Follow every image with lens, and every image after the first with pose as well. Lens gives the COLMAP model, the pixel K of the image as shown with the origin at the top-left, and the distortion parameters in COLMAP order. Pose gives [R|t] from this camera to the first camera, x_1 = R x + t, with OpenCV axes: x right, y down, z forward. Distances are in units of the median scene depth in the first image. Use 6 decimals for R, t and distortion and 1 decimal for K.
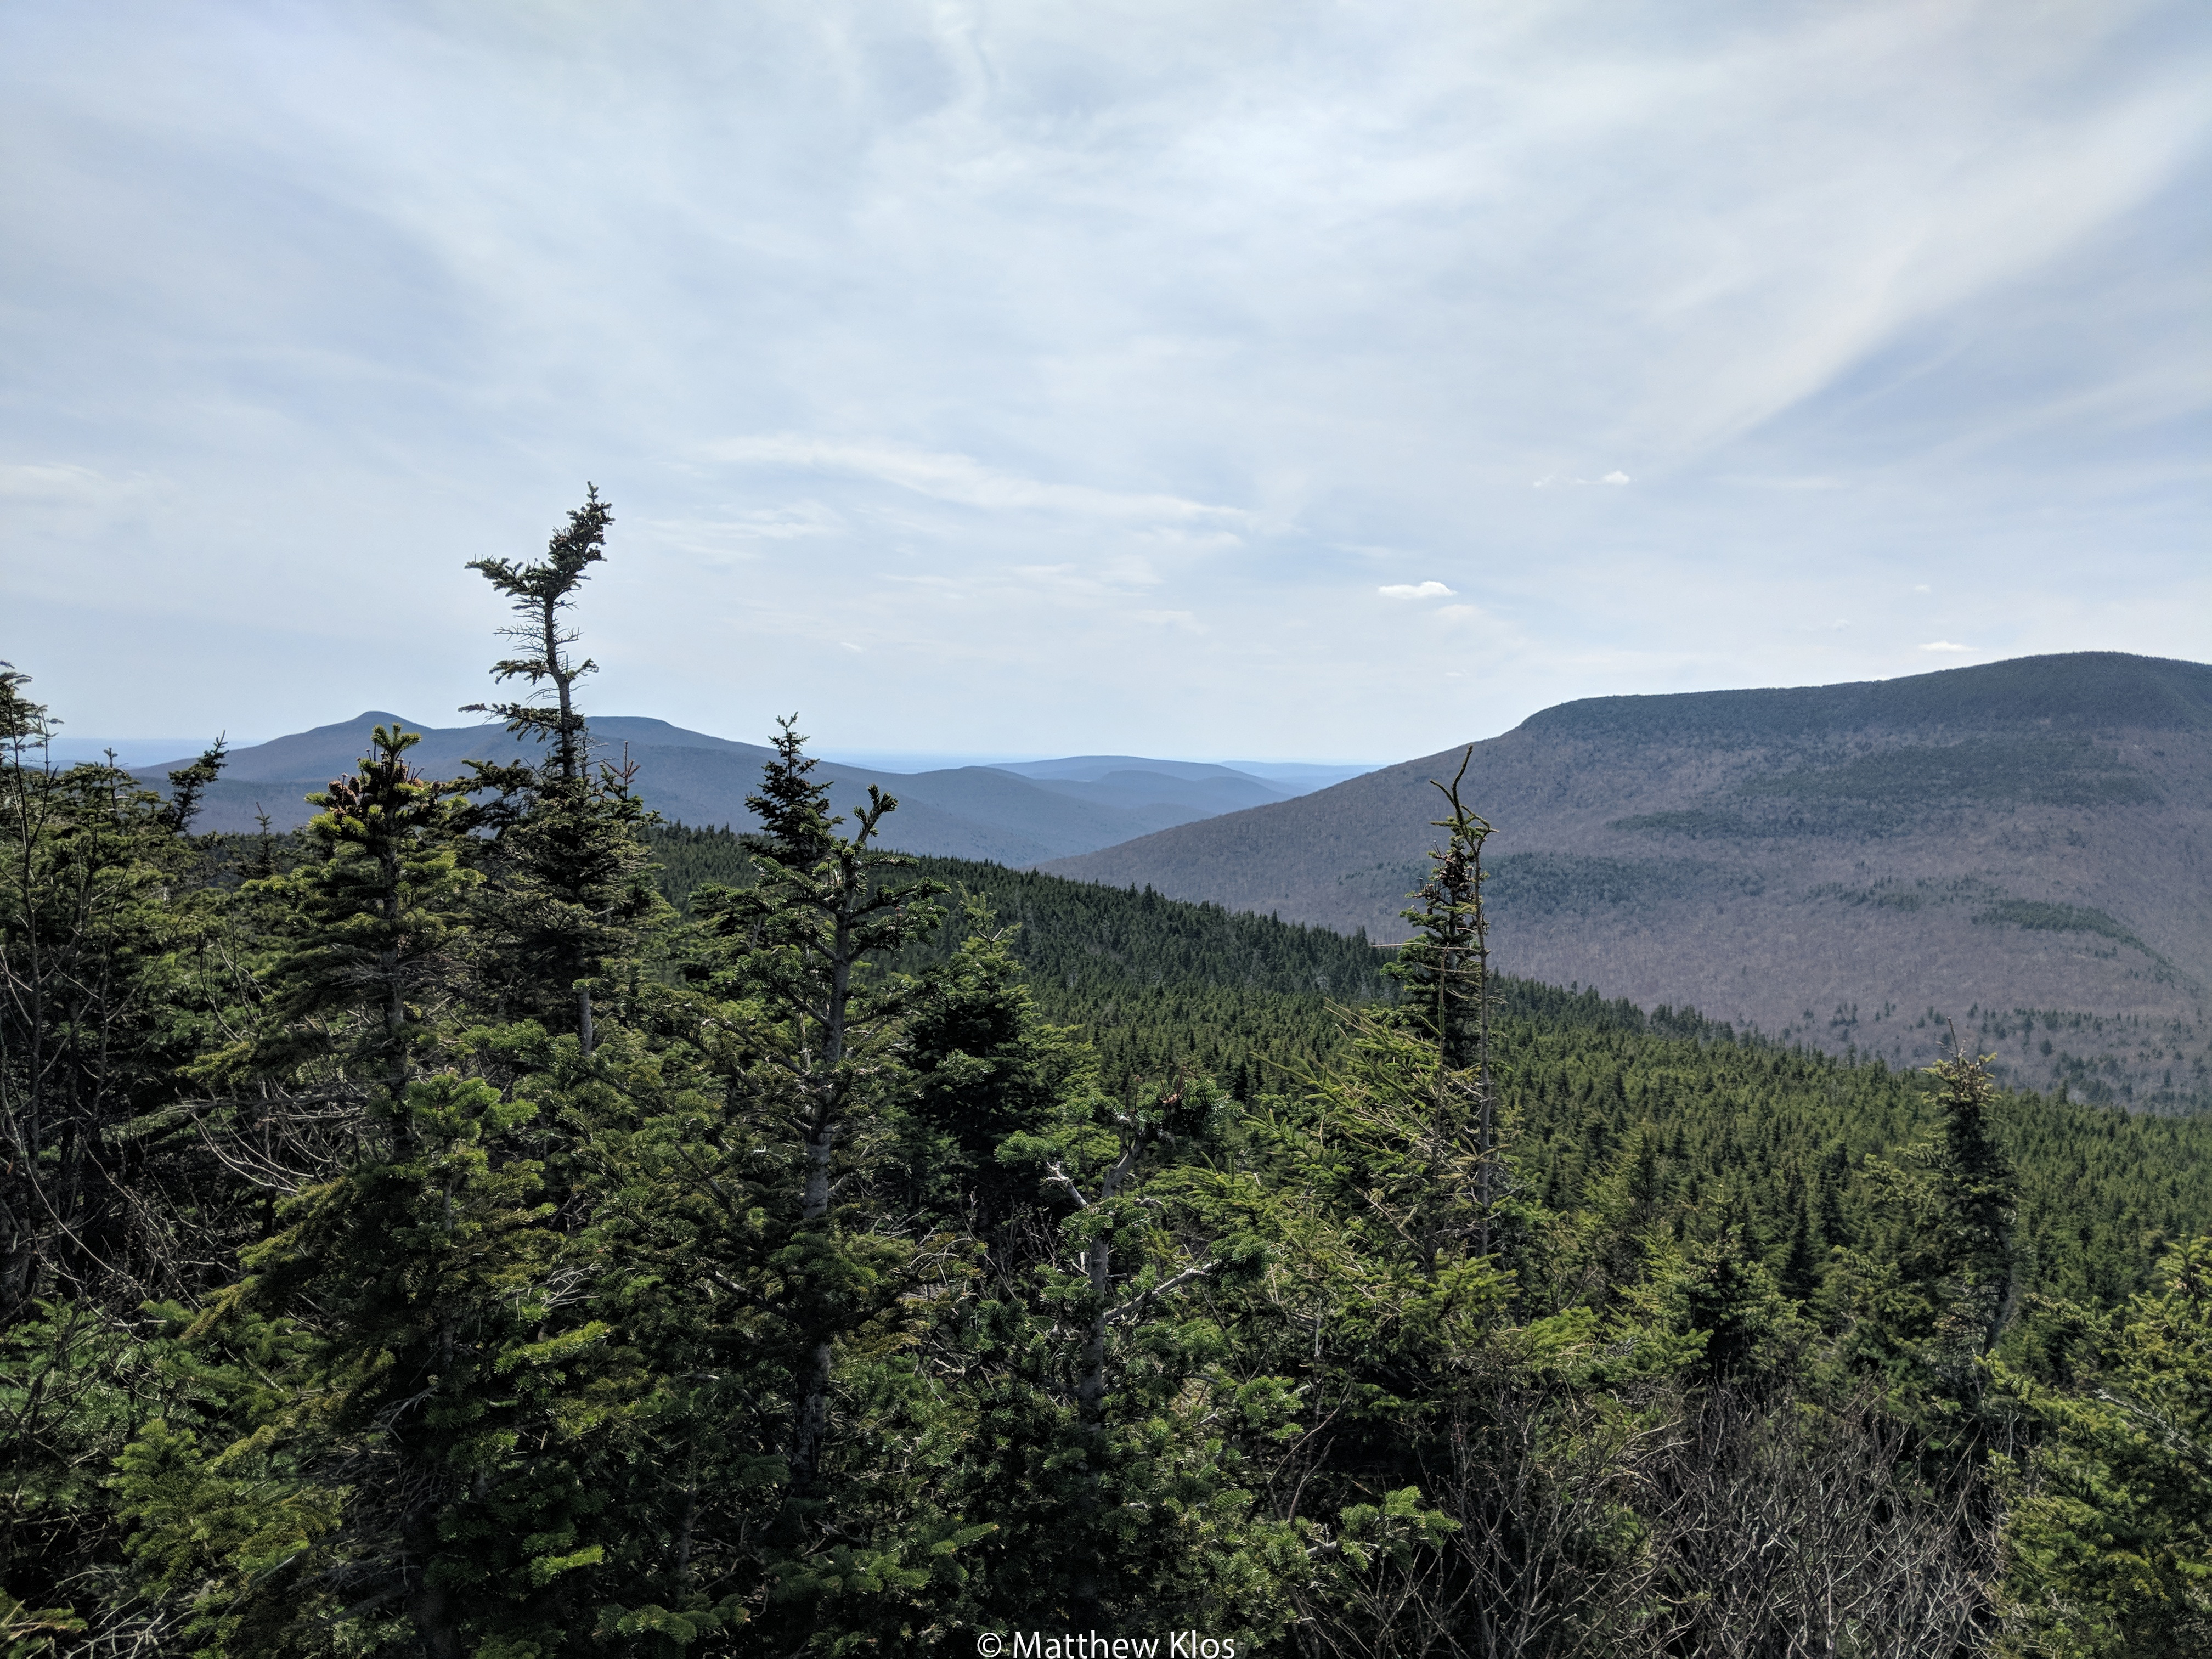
lens RADIAL K [[1759.2, 0, 1145.6], [0, 1759.2, 844.1], [0, 0, 1]] dist [0.050652, -0.083199]
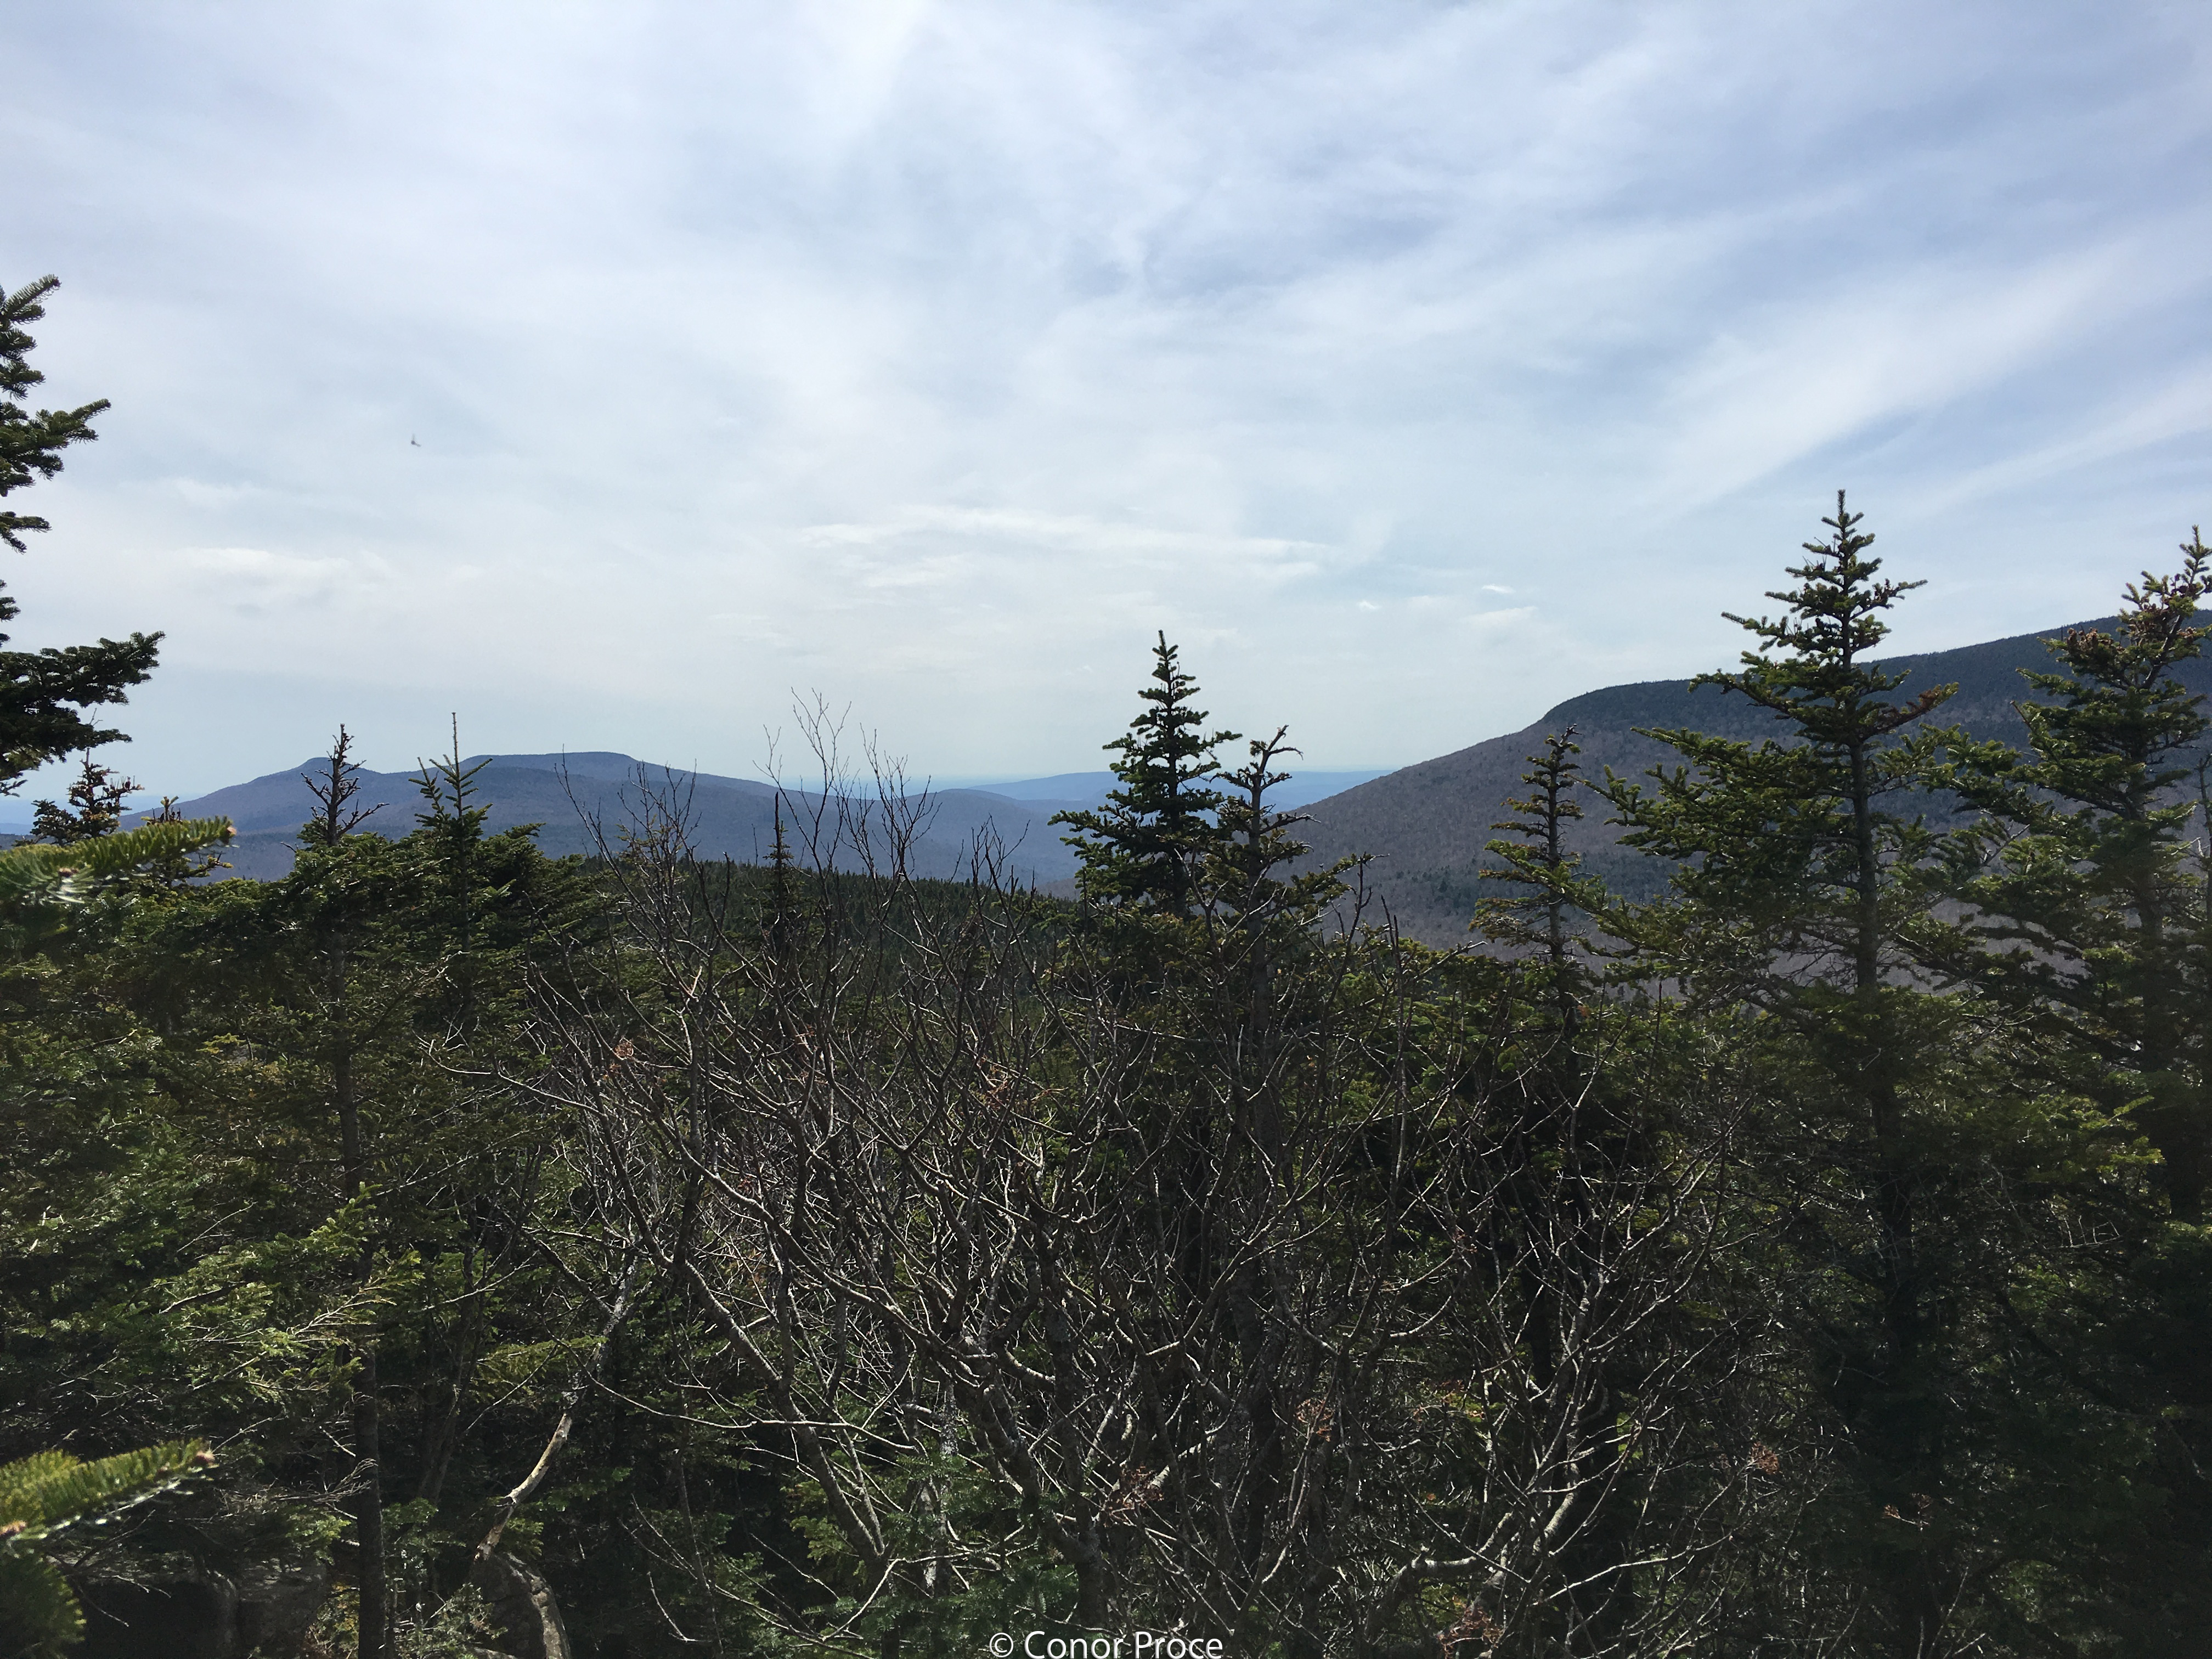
lens RADIAL K [[1880.8, 0, 1076.5], [0, 1880.8, 816.4], [0, 0, 1]] dist [0.078632, -0.100851]
pose [[0.998456, -0.043018, -0.035153, -0.033509], [0.042099, 0.998763, -0.026465, 0.009943], [0.036248, 0.024944, 0.999031, -0.158415]]
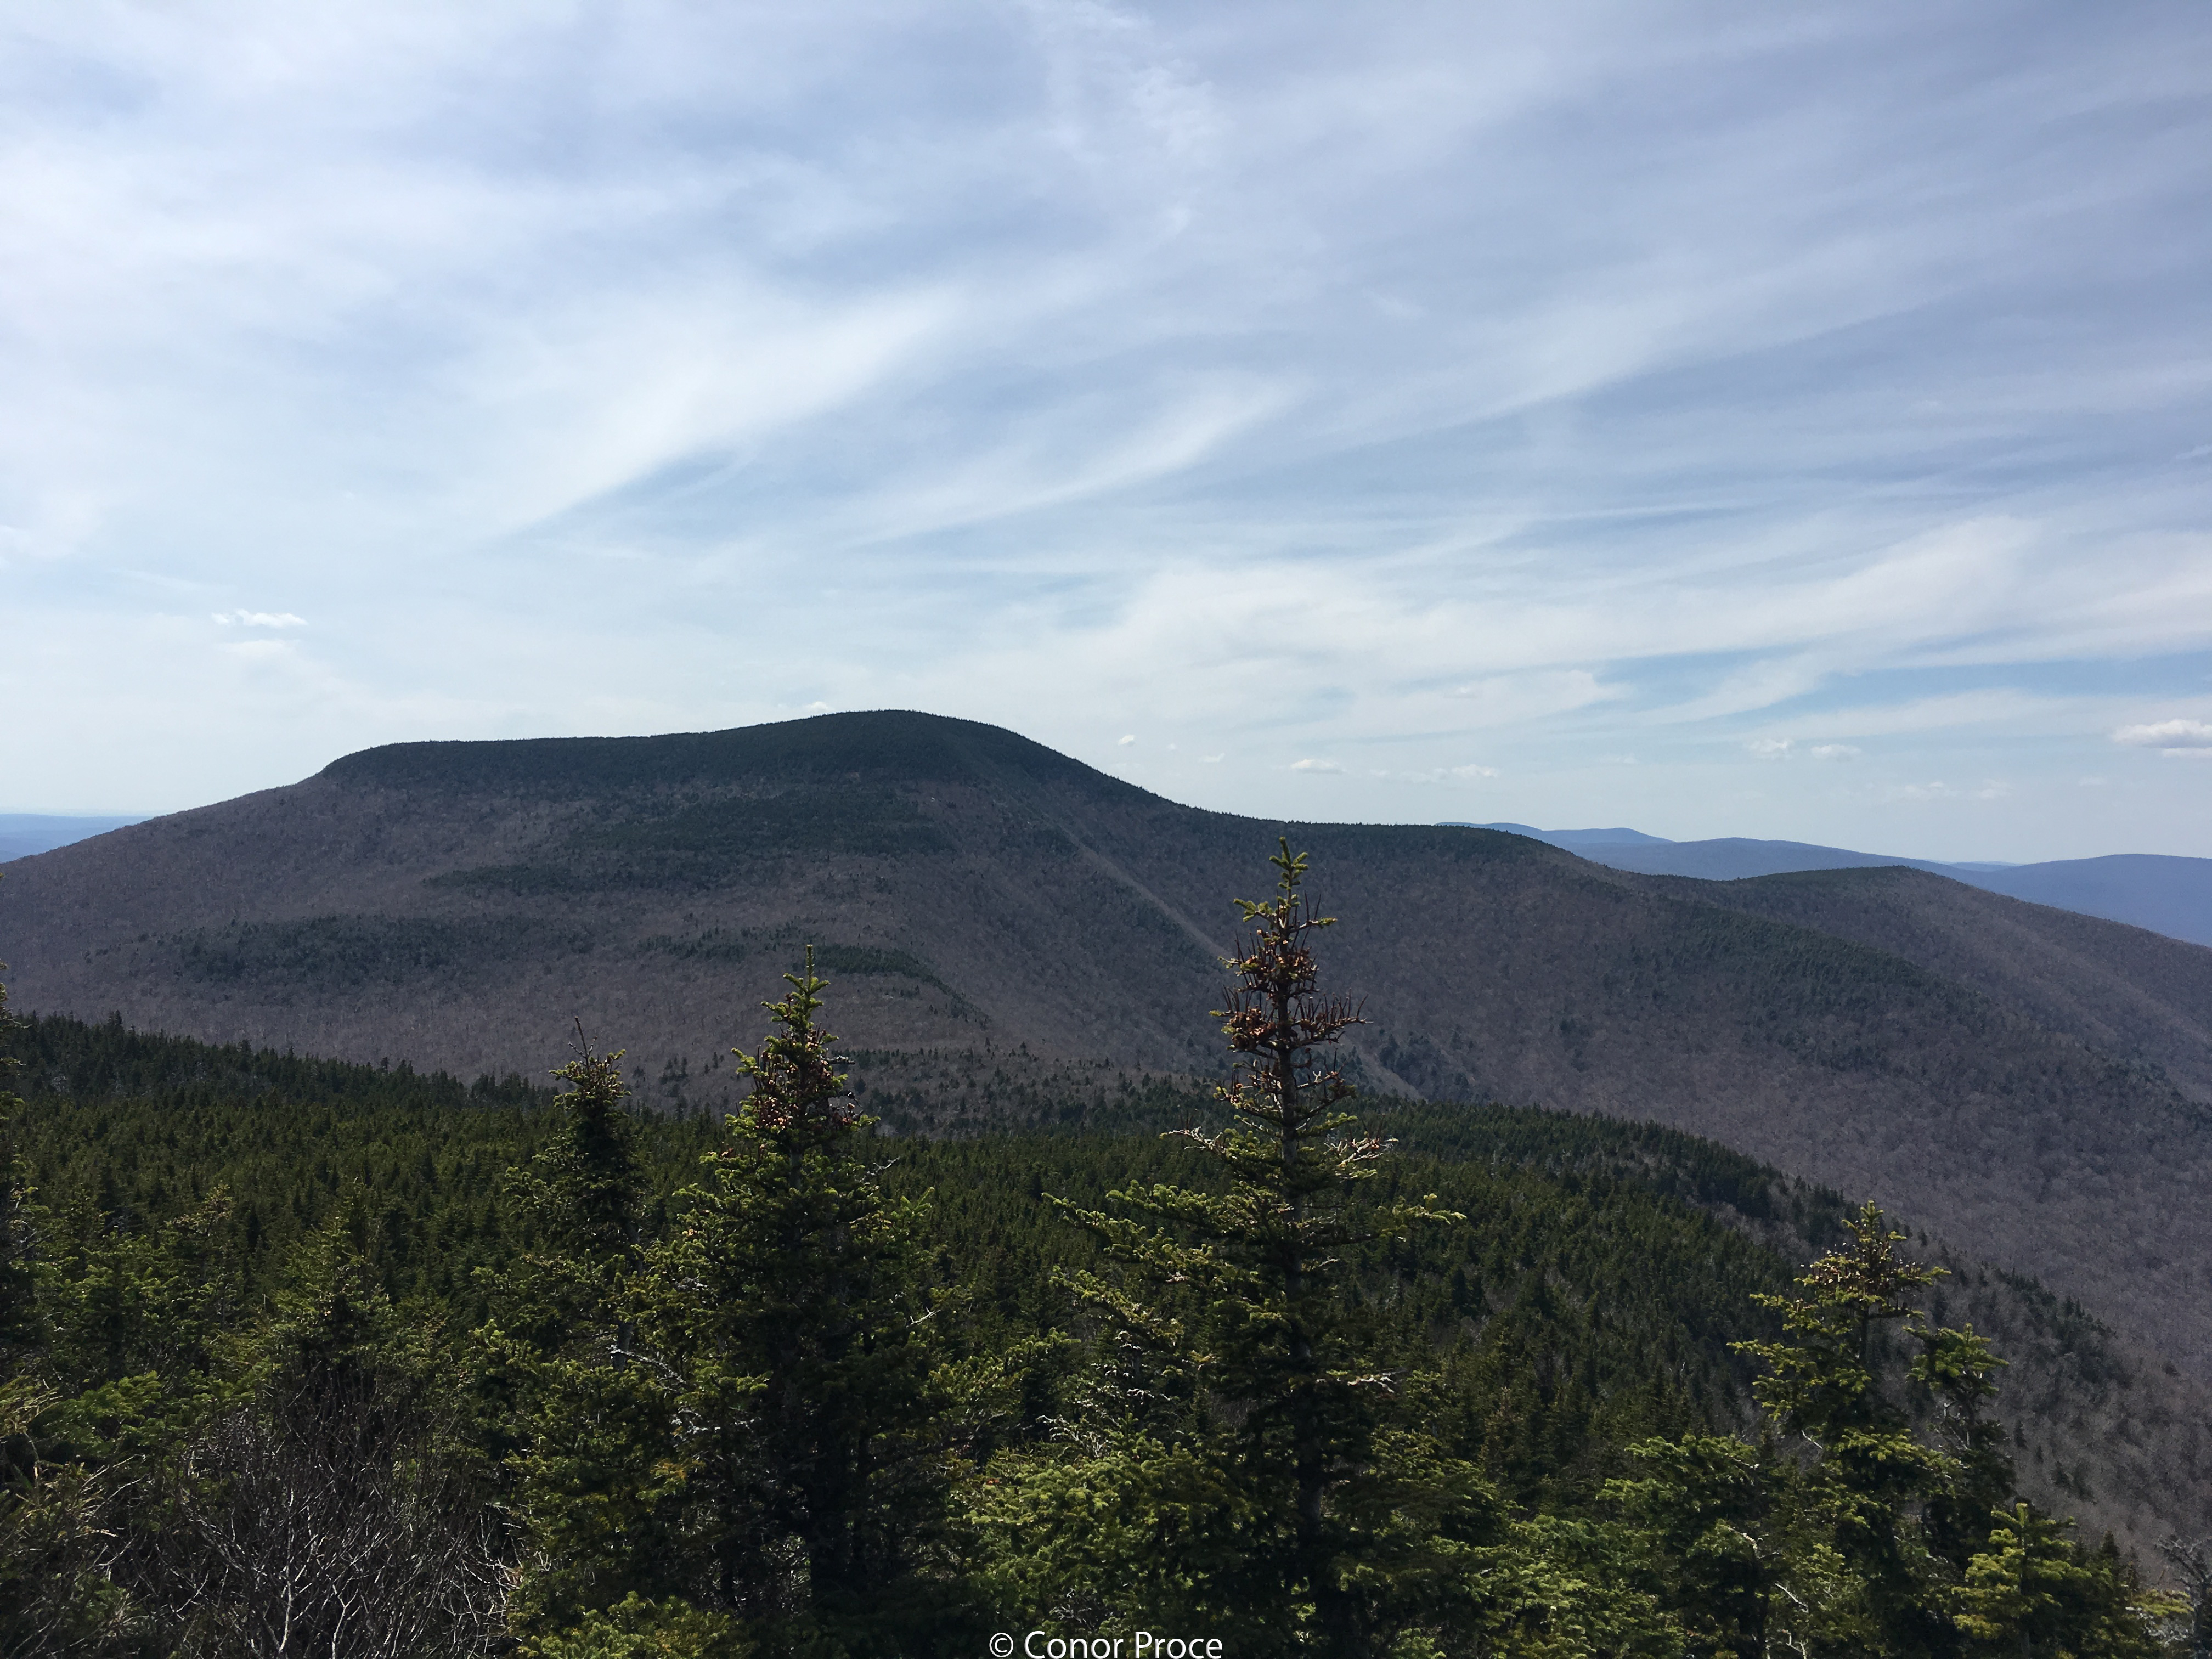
lens RADIAL K [[1880.8, 0, 1096.3], [0, 1880.8, 829.9], [0, 0, 1]] dist [0.078632, -0.100851]
pose [[0.827344, -0.006236, 0.561661, 0.008523], [0.027383, 0.999197, -0.029241, 0.002805], [-0.561028, 0.039572, 0.826850, -0.003600]]
